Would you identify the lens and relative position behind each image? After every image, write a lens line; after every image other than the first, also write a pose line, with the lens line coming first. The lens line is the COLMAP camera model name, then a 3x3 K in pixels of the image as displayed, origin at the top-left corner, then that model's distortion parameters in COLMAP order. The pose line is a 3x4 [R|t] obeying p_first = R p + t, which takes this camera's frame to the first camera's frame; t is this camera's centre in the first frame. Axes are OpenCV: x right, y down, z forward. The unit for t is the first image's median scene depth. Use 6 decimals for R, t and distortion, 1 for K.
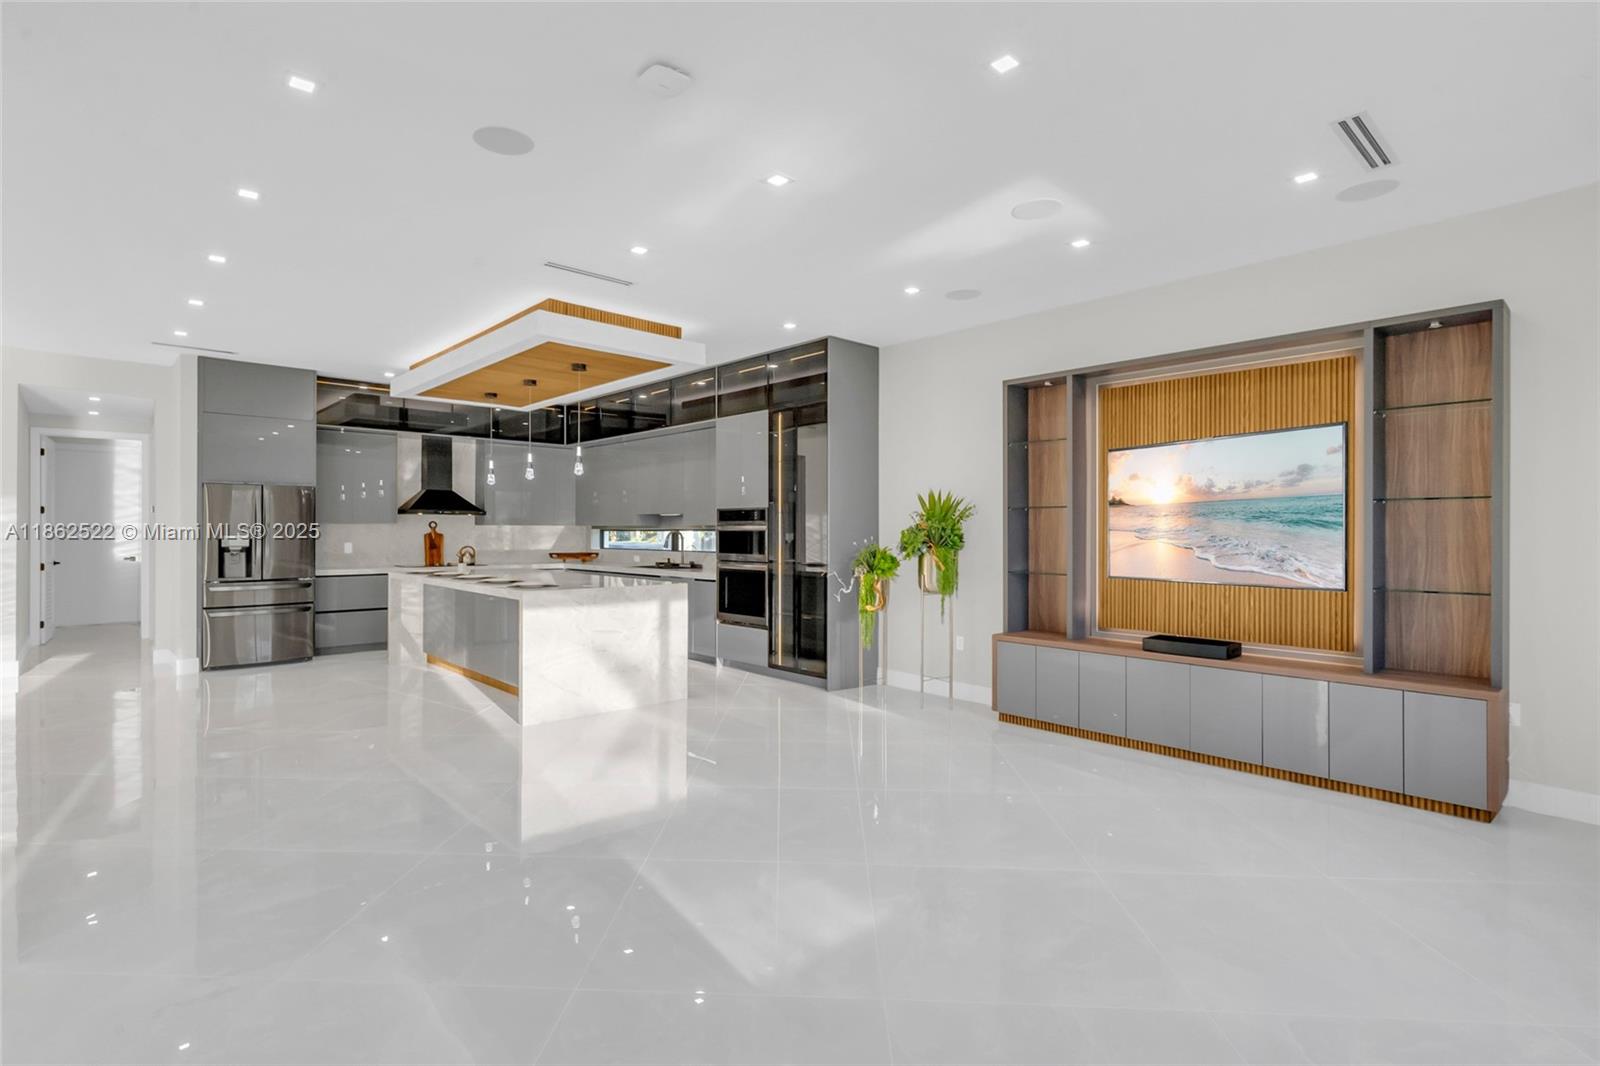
lens RADIAL K [[771.5, 0, 784.6], [0, 771.5, 527.1], [0, 0, 1]] dist [0.001573, 0.000306]
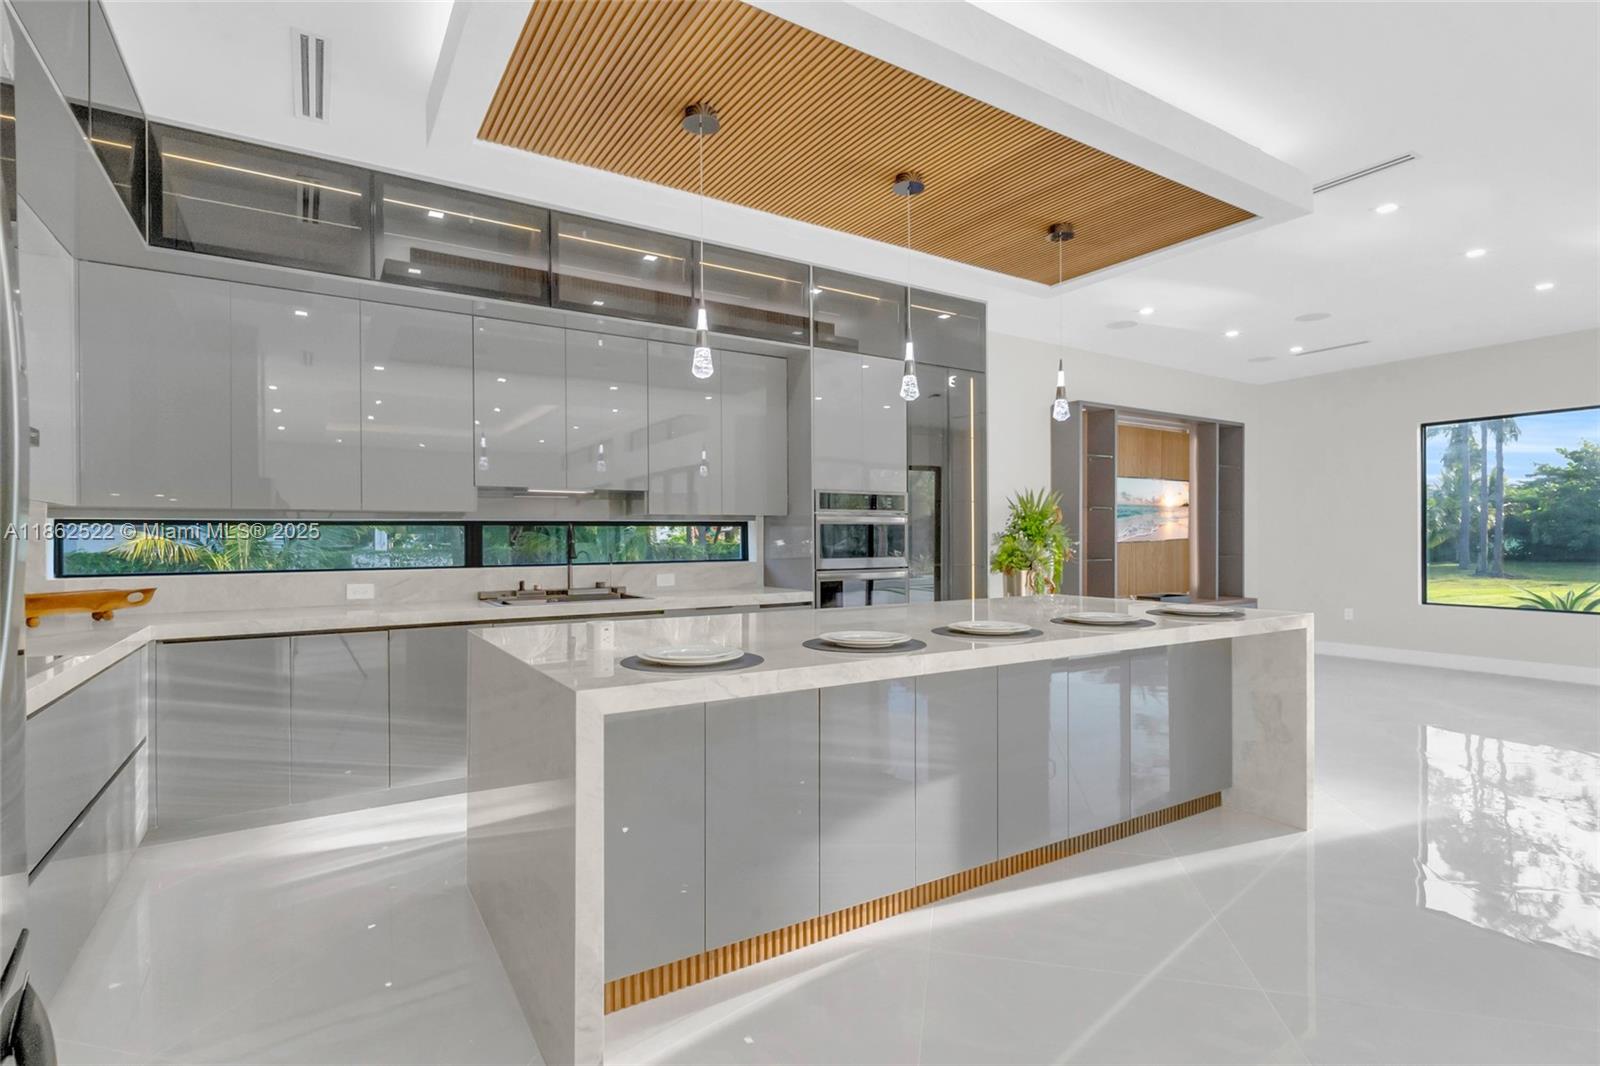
lens RADIAL K [[771.5, 0, 799.0], [0, 771.5, 540.5], [0, 0, 1]] dist [0.001573, 0.000306]
pose [[0.176153, -0.003909, 0.984355, -0.758397], [0.000981, 0.999992, 0.003796, 0.016673], [-0.984362, 0.000297, 0.176155, 0.955239]]
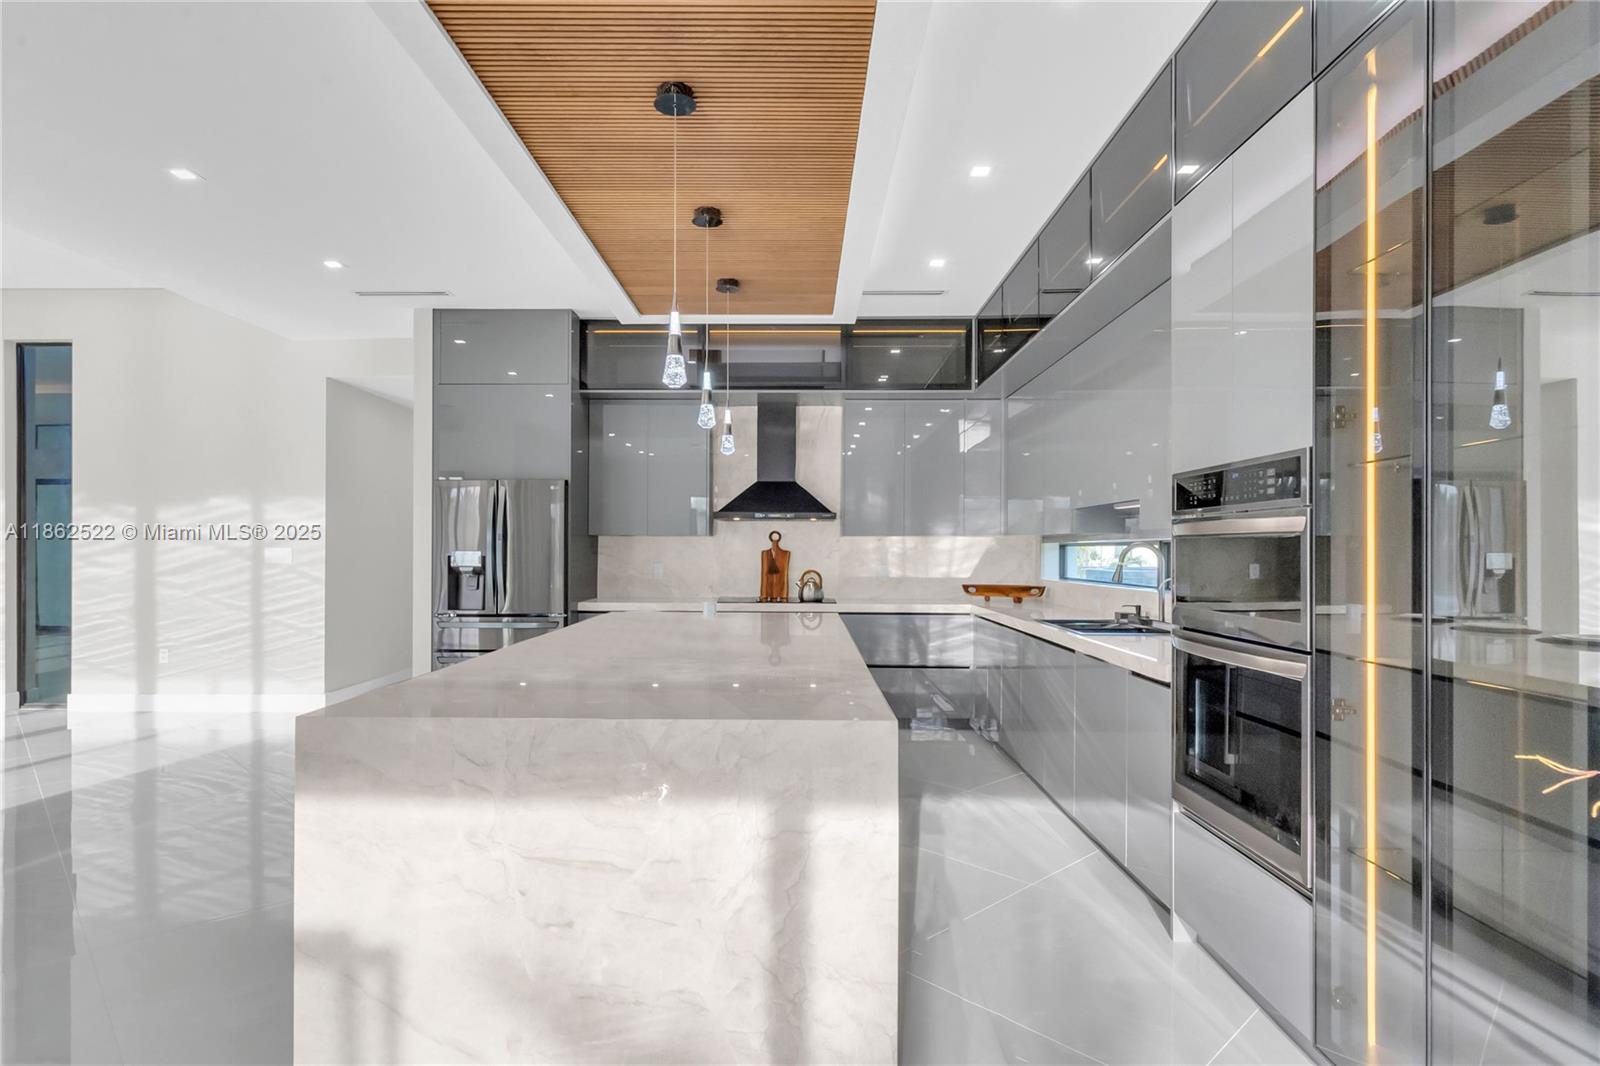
lens RADIAL K [[852.2, 0, 801.4], [0, 852.2, 542.5], [0, 0, 1]] dist [0.003818, 0.000298]
pose [[0.731843, -0.006060, -0.681446, 0.050923], [0.002290, 0.999977, -0.006433, 0.008846], [0.681469, 0.003148, 0.731840, 0.653514]]
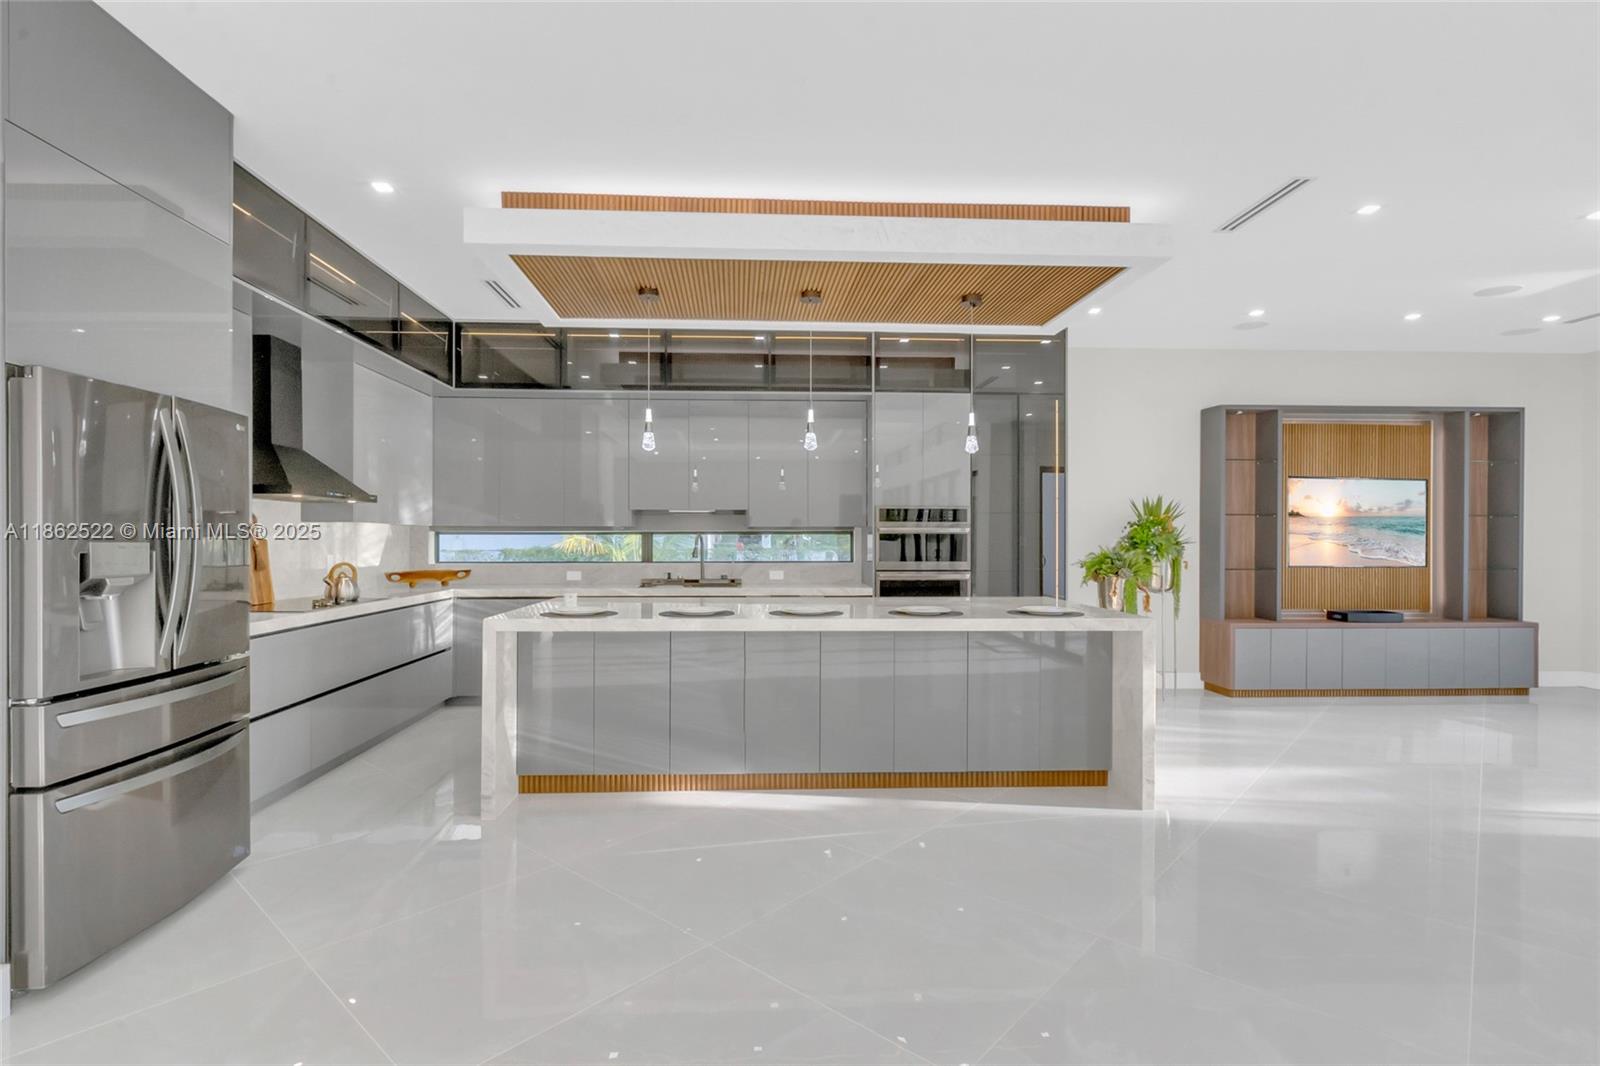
lens RADIAL K [[771.5, 0, 778.6], [0, 771.5, 545.0], [0, 0, 1]] dist [0.001573, 0.000306]
pose [[0.634855, -0.004654, 0.772617, -0.810948], [-0.005076, 0.999935, 0.010194, 0.008901], [-0.772614, -0.010394, 0.634790, 0.606123]]
